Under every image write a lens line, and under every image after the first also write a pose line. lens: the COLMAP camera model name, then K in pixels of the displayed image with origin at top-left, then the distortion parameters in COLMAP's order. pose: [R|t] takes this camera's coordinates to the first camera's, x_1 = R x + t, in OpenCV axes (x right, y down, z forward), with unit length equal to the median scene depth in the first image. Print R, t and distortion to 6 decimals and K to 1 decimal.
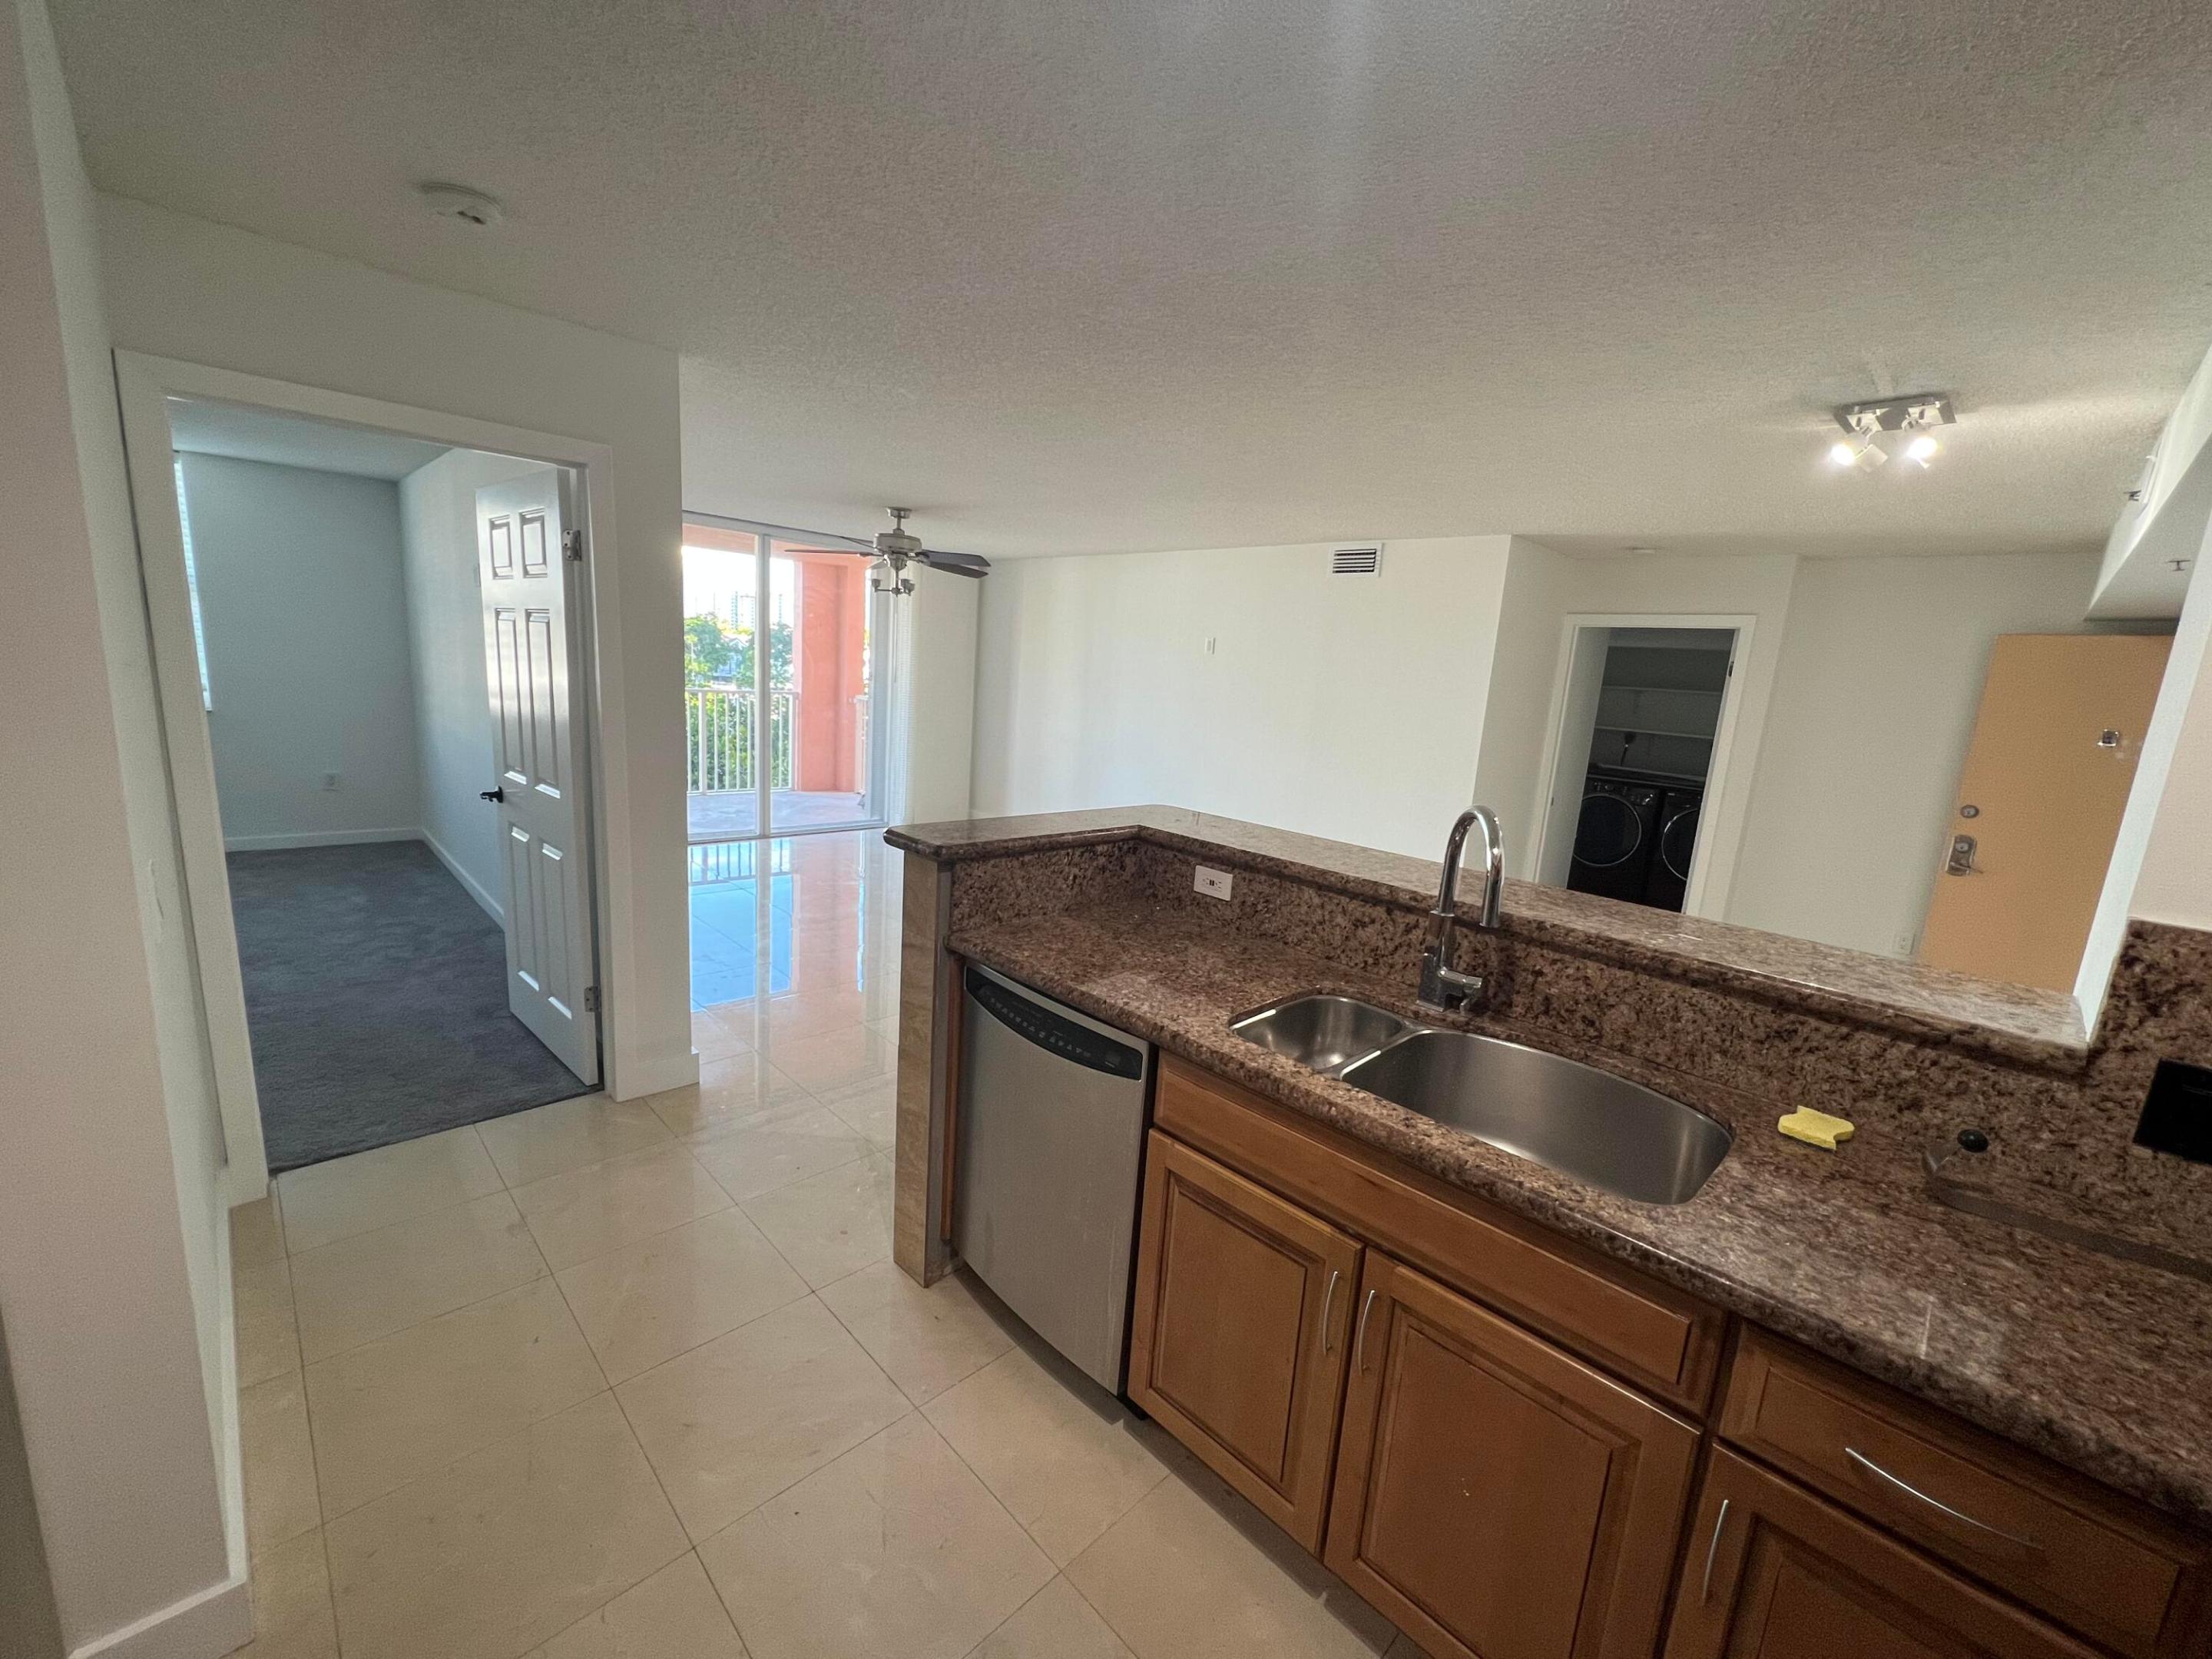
lens RADIAL K [[887.2, 0, 1102.2], [0, 887.2, 825.2], [0, 0, 1]] dist [-0.001381, 0.001145]
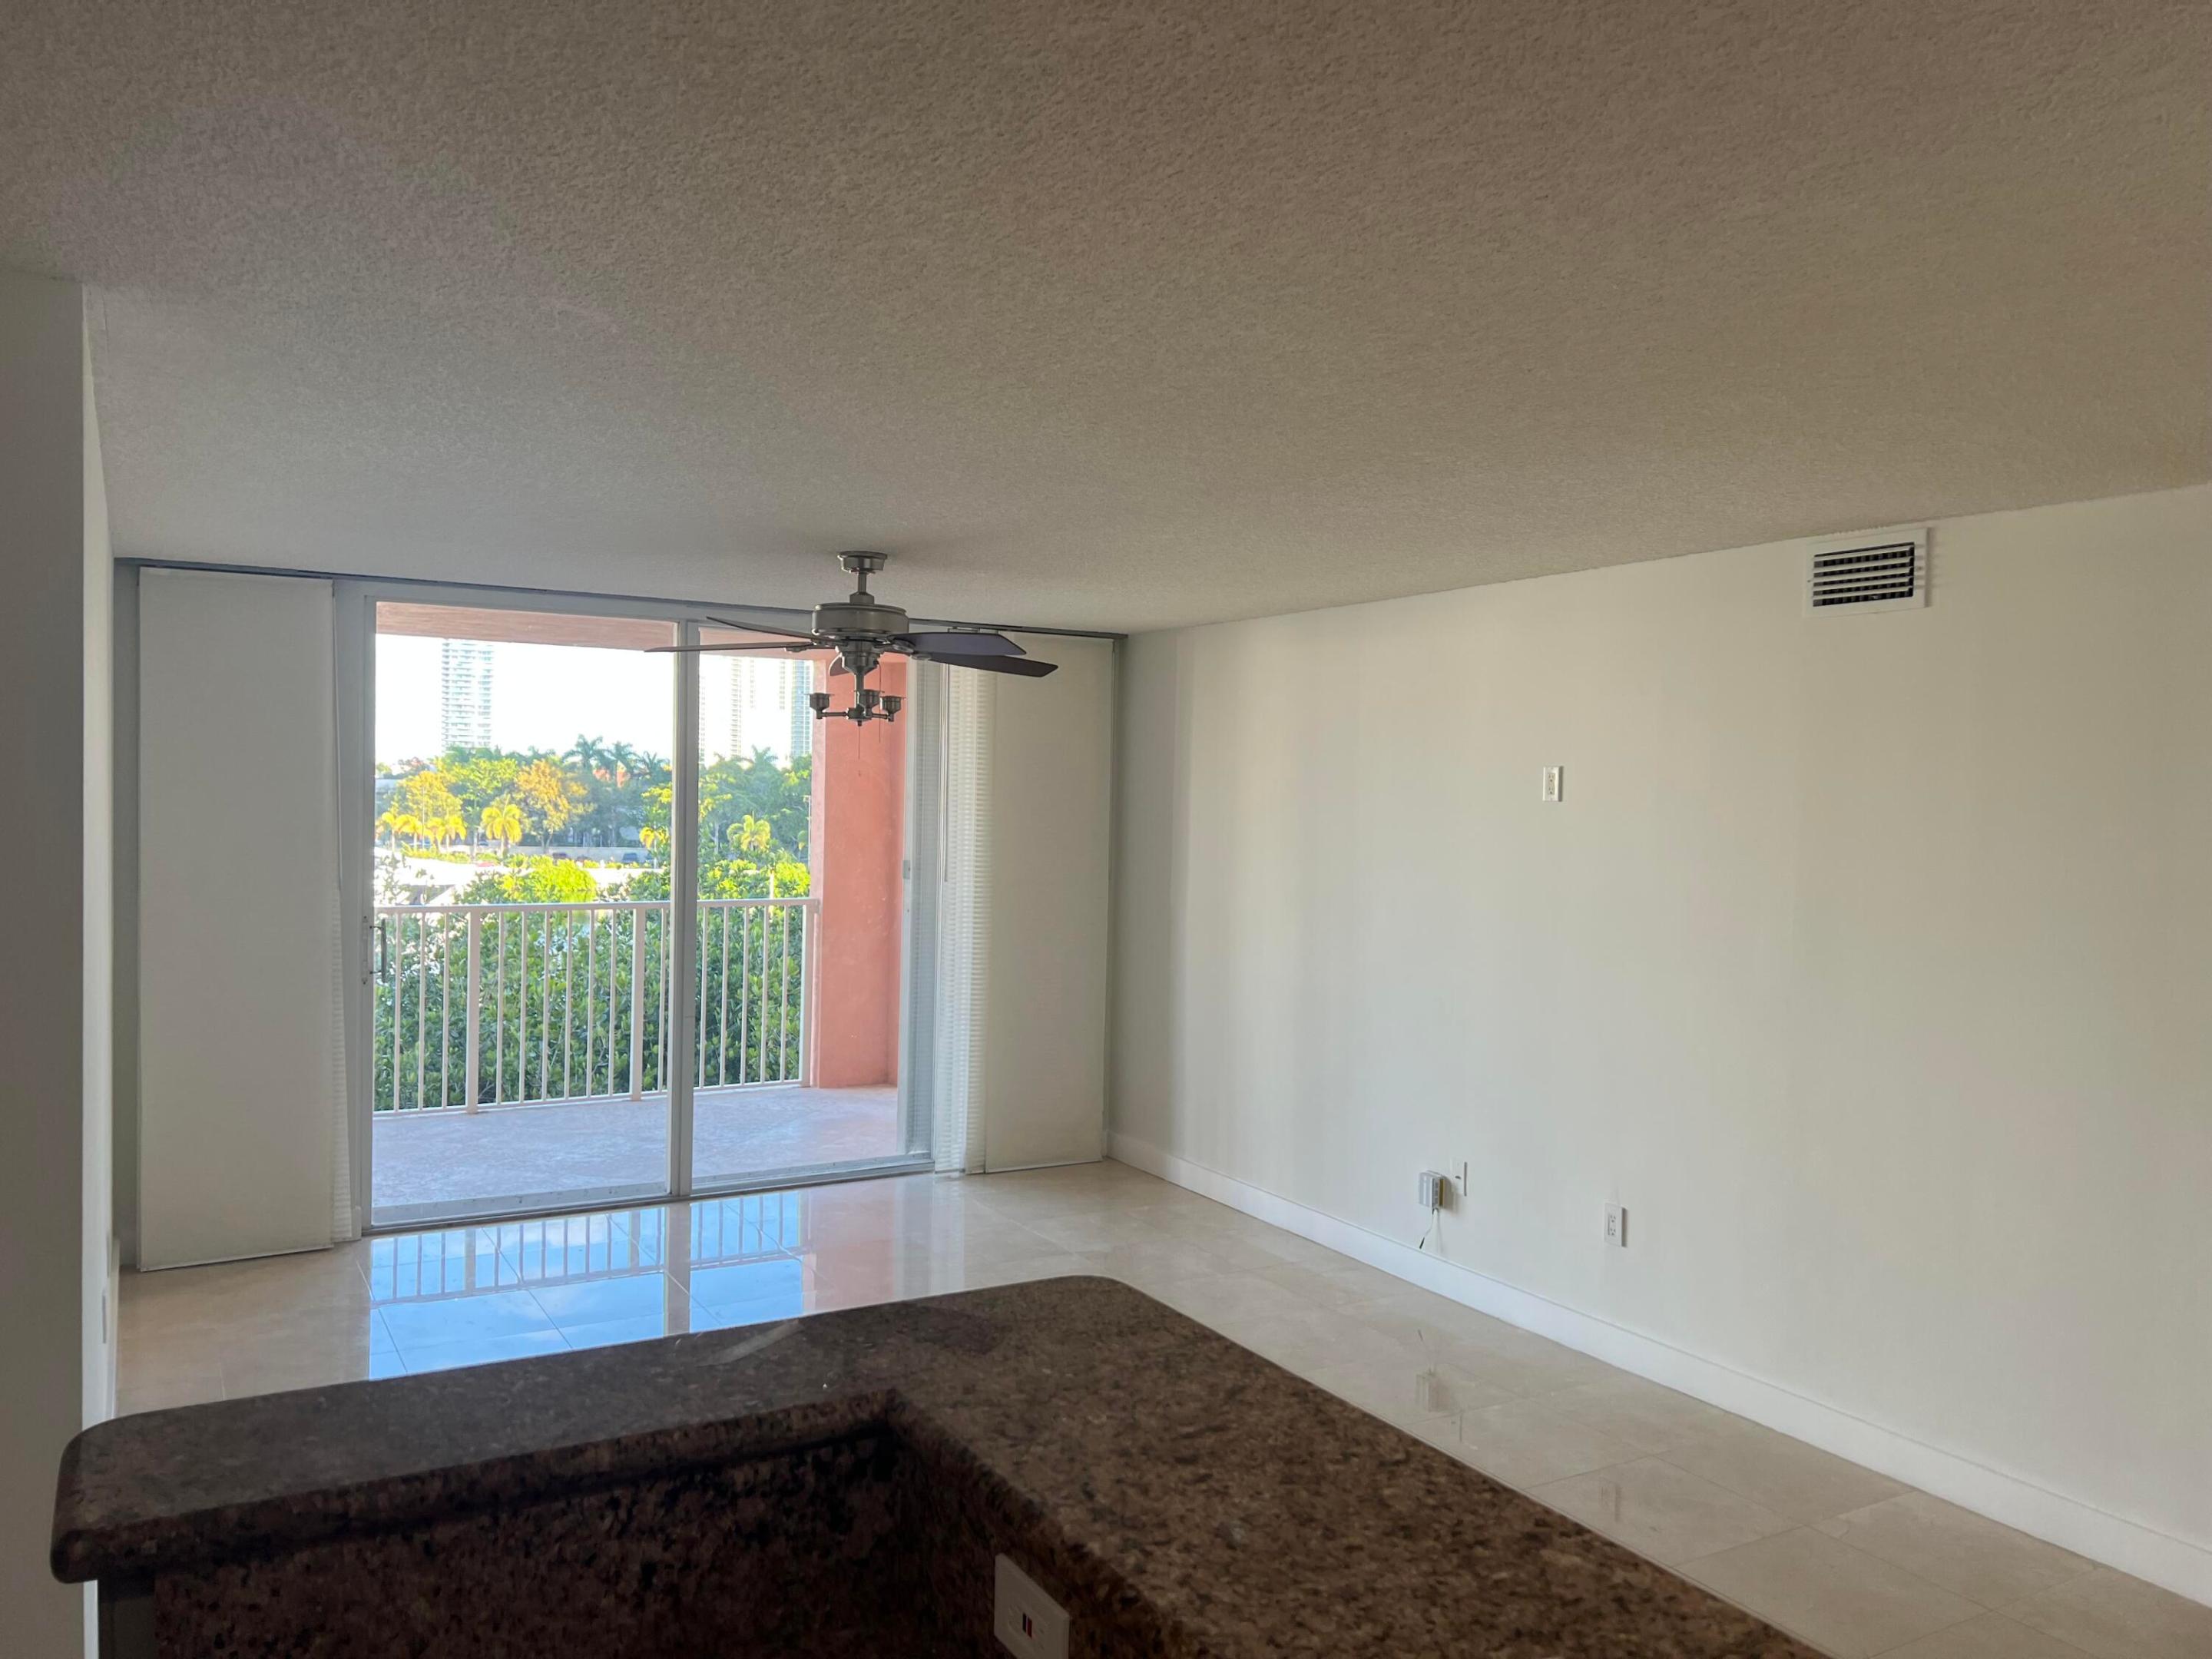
lens RADIAL K [[1657.0, 0, 1084.0], [0, 1657.0, 824.9], [0, 0, 1]] dist [0.056806, -0.060007]
pose [[0.964760, -0.045936, -0.259089, 0.128028], [0.001378, 0.985512, -0.169598, -0.046659], [0.263126, 0.163264, 0.950847, 0.165988]]
